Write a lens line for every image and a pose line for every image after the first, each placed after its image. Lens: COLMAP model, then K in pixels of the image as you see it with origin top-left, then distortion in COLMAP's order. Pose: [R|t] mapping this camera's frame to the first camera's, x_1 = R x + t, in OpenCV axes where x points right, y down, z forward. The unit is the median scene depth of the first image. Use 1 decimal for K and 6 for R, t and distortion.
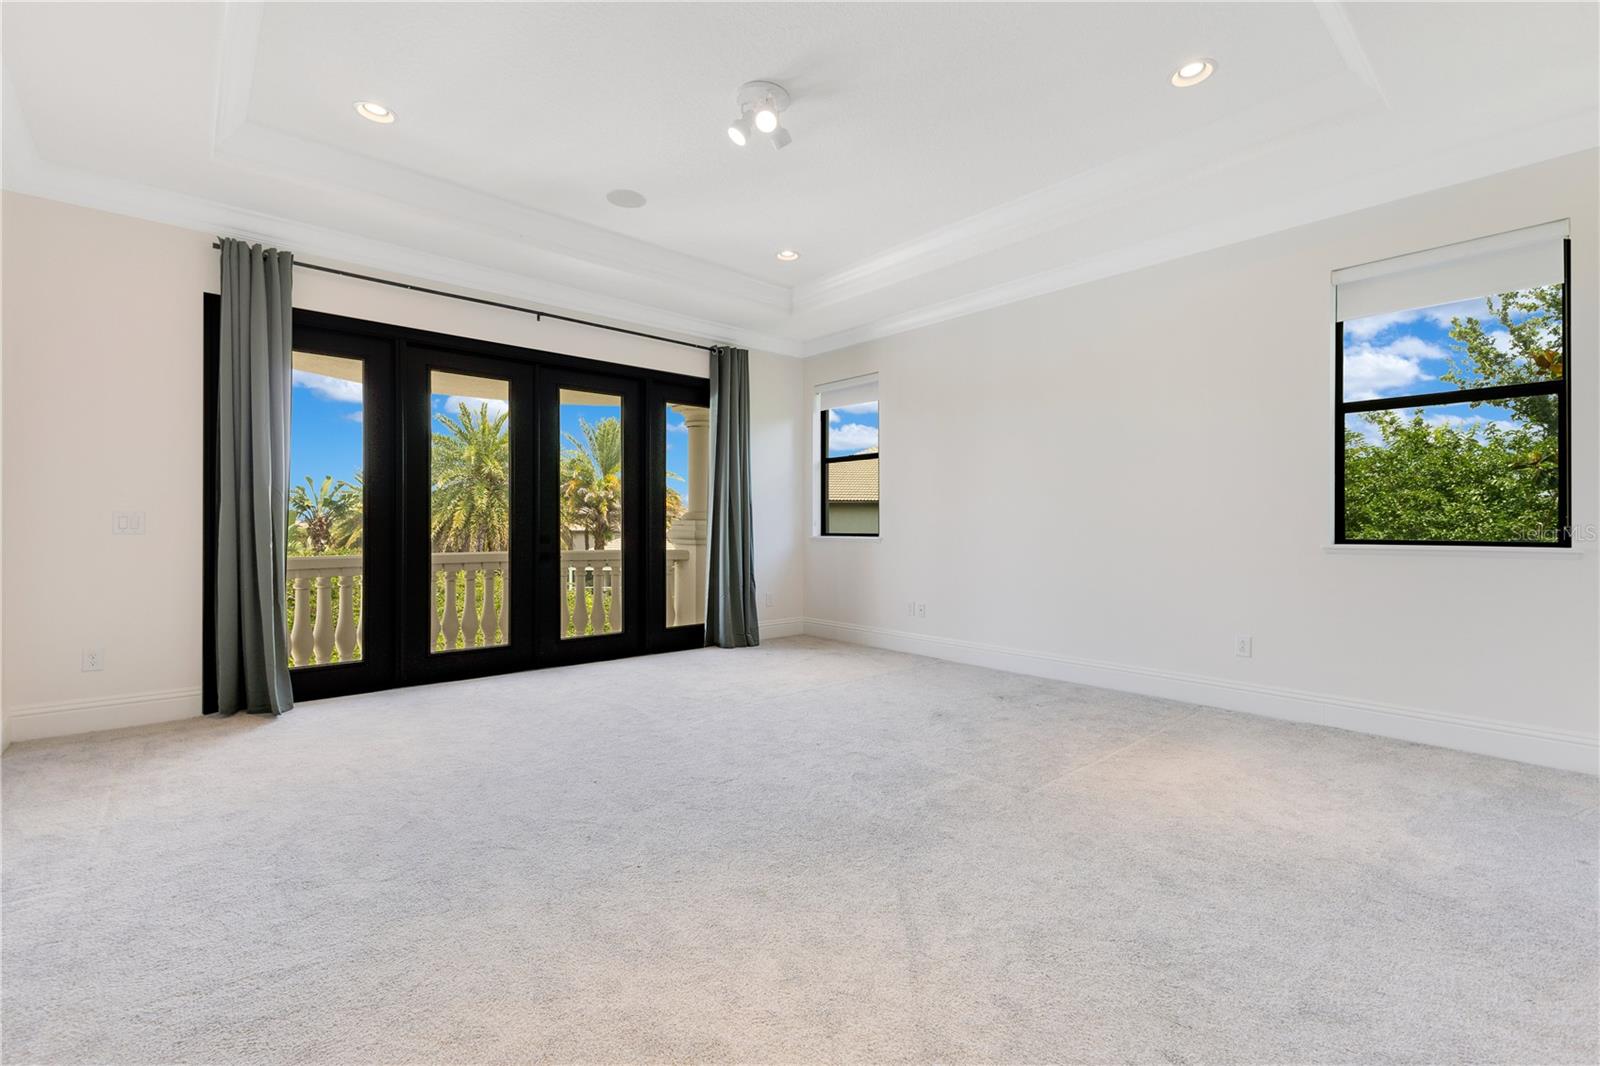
lens RADIAL K [[695.7, 0, 804.4], [0, 695.7, 528.1], [0, 0, 1]] dist [0.020516, 0.000015]
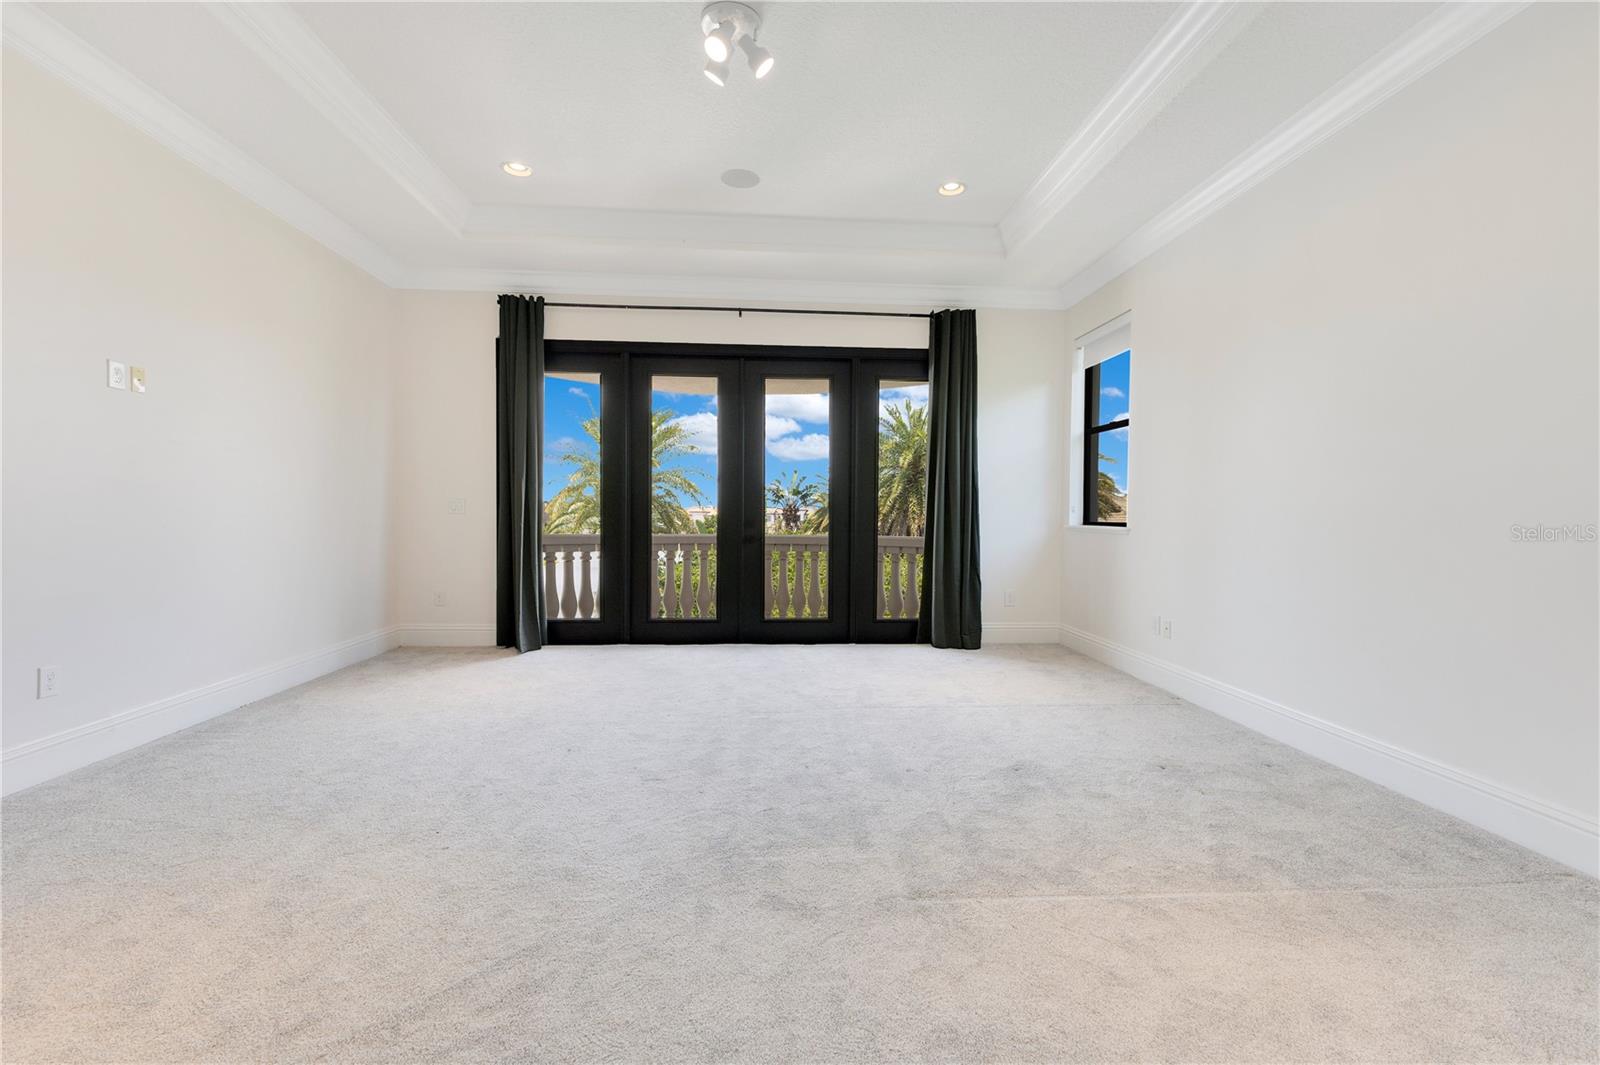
lens RADIAL K [[695.7, 0, 804.4], [0, 695.7, 527.6], [0, 0, 1]] dist [0.020516, 0.000015]
pose [[0.793324, 0.019913, -0.608474, 0.309730], [-0.009298, 0.999745, 0.020595, 0.000885], [0.608728, -0.010681, 0.793307, 0.191369]]
